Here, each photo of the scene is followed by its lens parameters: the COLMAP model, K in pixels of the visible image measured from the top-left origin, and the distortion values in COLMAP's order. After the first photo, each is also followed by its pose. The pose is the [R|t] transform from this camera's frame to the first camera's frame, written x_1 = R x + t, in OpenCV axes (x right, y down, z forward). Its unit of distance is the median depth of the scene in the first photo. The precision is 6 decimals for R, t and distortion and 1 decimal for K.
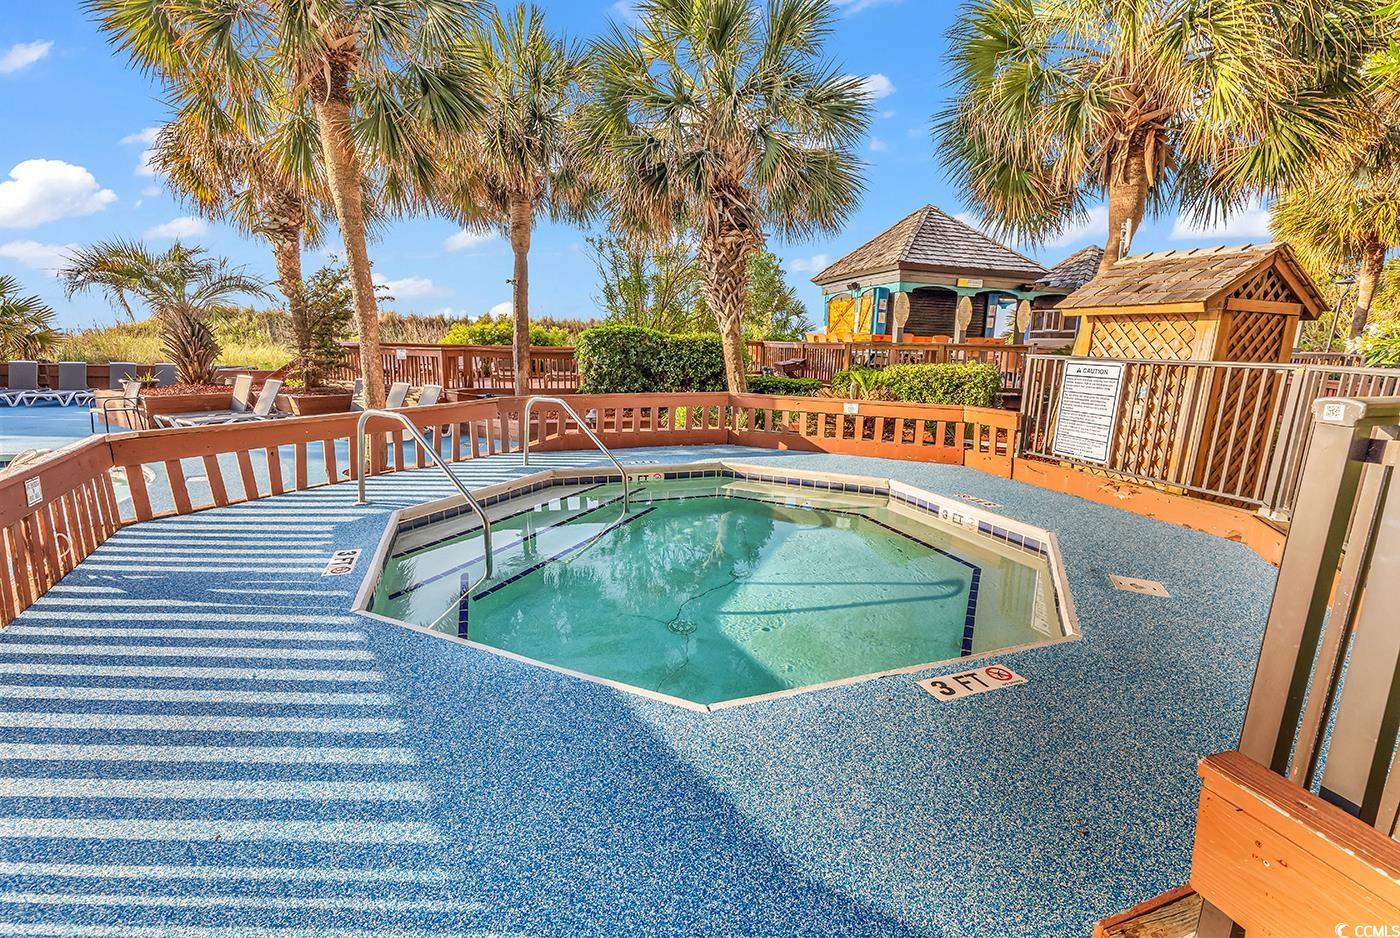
lens RADIAL K [[613.4, 0, 700.0], [0, 613.4, 469.0], [0, 0, 1]] dist [0.001741, 0.000344]
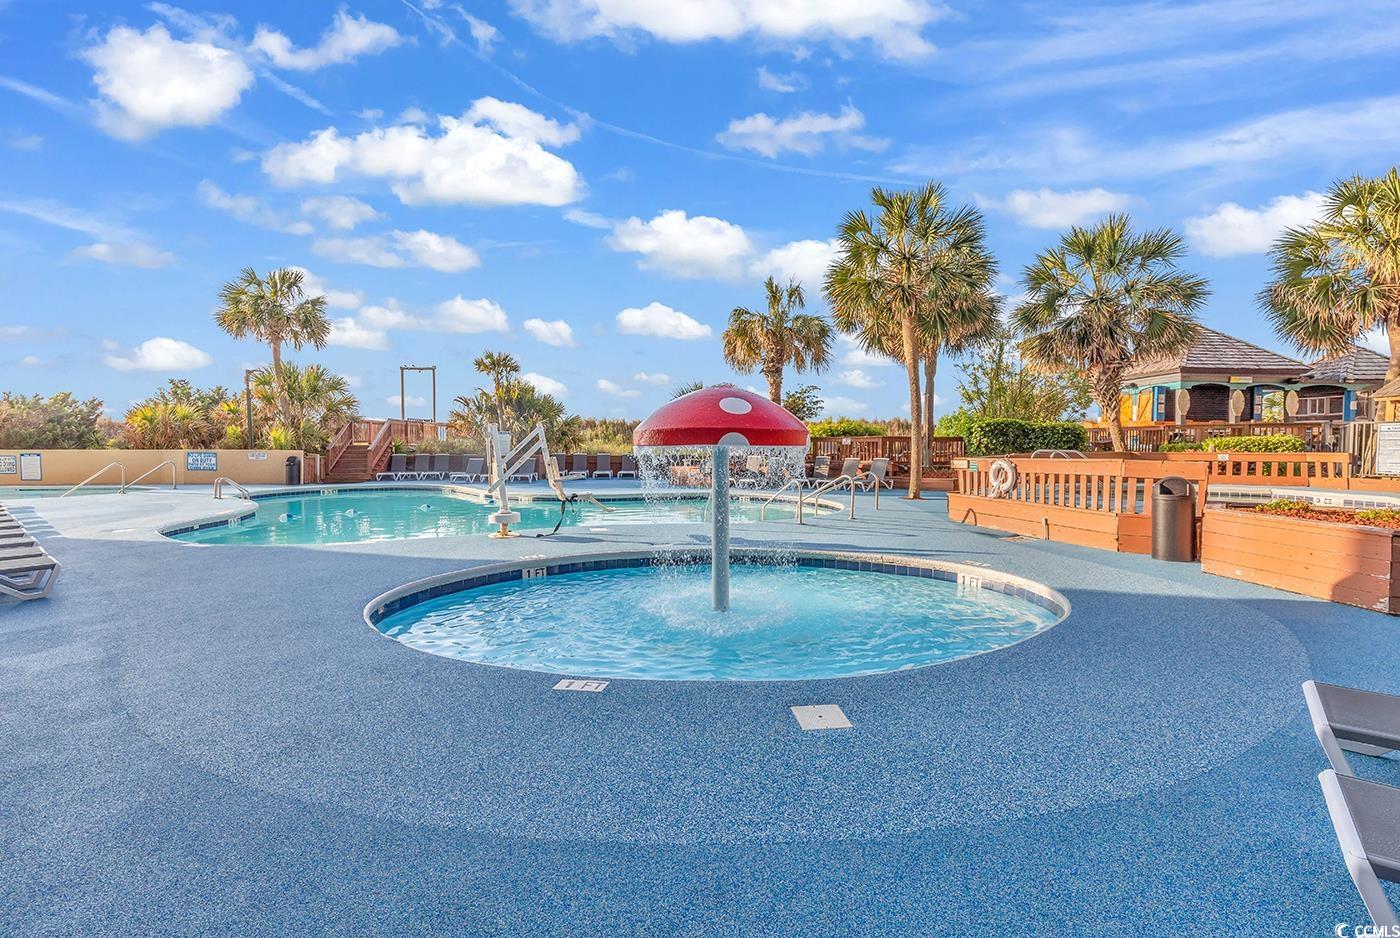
lens RADIAL K [[613.4, 0, 700.0], [0, 613.4, 469.0], [0, 0, 1]] dist [0.001741, 0.000344]
pose [[0.972269, -0.011154, -0.233598, -0.359413], [-0.026522, 0.987159, -0.157524, 0.113136], [0.232356, 0.159351, 0.959489, -0.463355]]
